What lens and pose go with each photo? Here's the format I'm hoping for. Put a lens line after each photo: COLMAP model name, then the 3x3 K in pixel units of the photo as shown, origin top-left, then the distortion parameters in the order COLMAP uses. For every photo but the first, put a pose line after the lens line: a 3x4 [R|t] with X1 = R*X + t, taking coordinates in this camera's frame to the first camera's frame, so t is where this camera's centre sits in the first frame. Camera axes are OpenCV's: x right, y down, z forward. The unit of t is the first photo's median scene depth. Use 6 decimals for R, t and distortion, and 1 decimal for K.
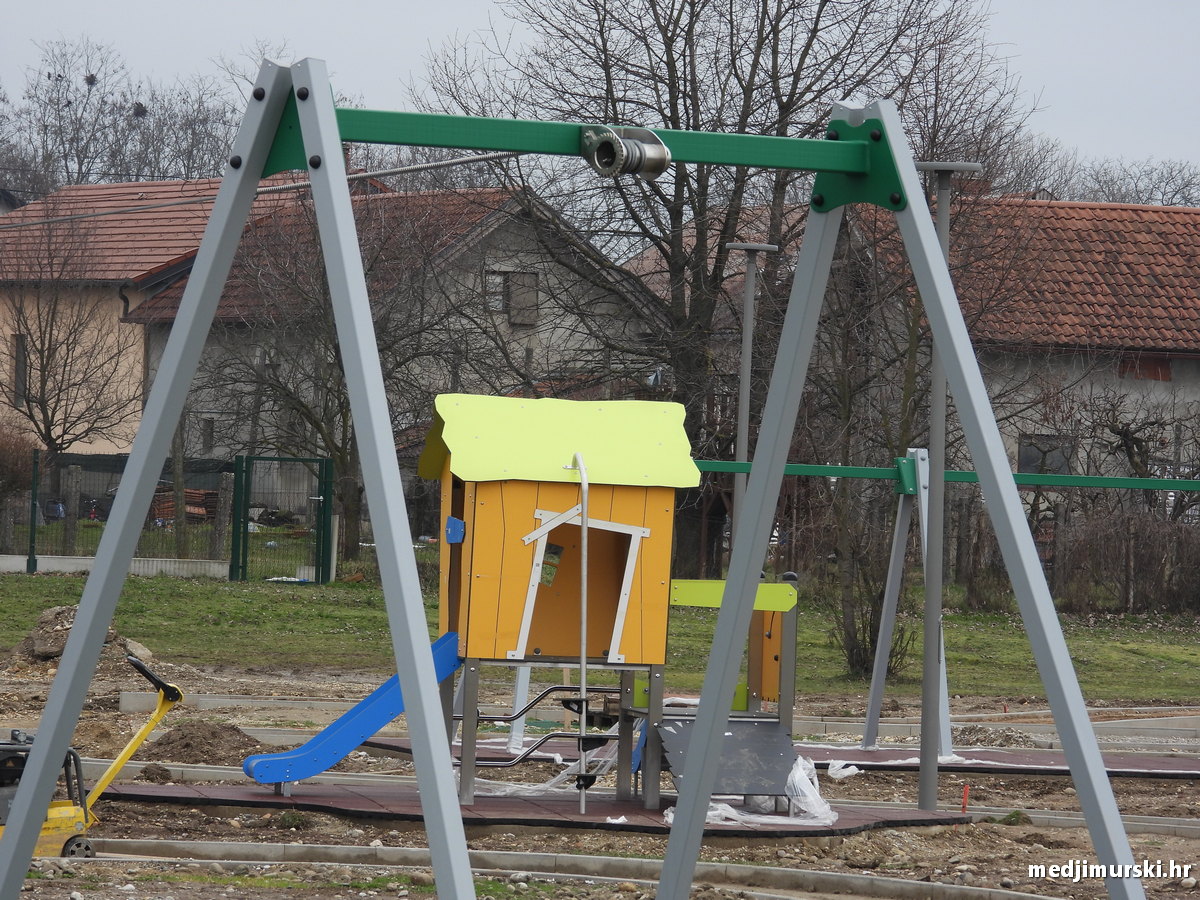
lens RADIAL K [[7598.6, 0, 600.0], [0, 7598.6, 450.0], [0, 0, 1]] dist [0.357803, -19.192056]
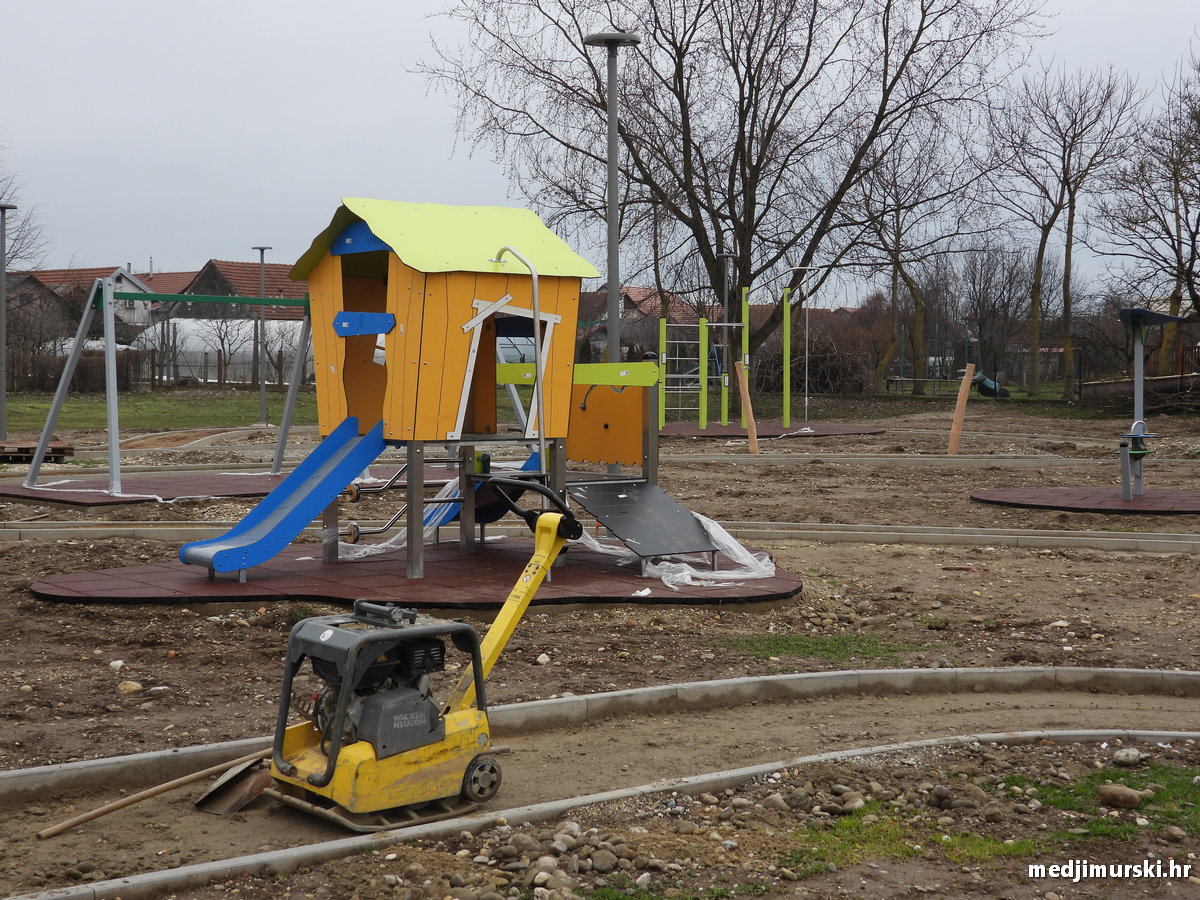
lens RADIAL K [[1901.6, 0, 600.0], [0, 1901.6, 450.0], [0, 0, 1]] dist [-0.003708, 0.006861]
pose [[0.877434, -0.052585, 0.476806, -0.121641], [0.025378, 0.997670, 0.063327, 0.012454], [-0.479025, -0.043465, 0.876724, 0.755499]]
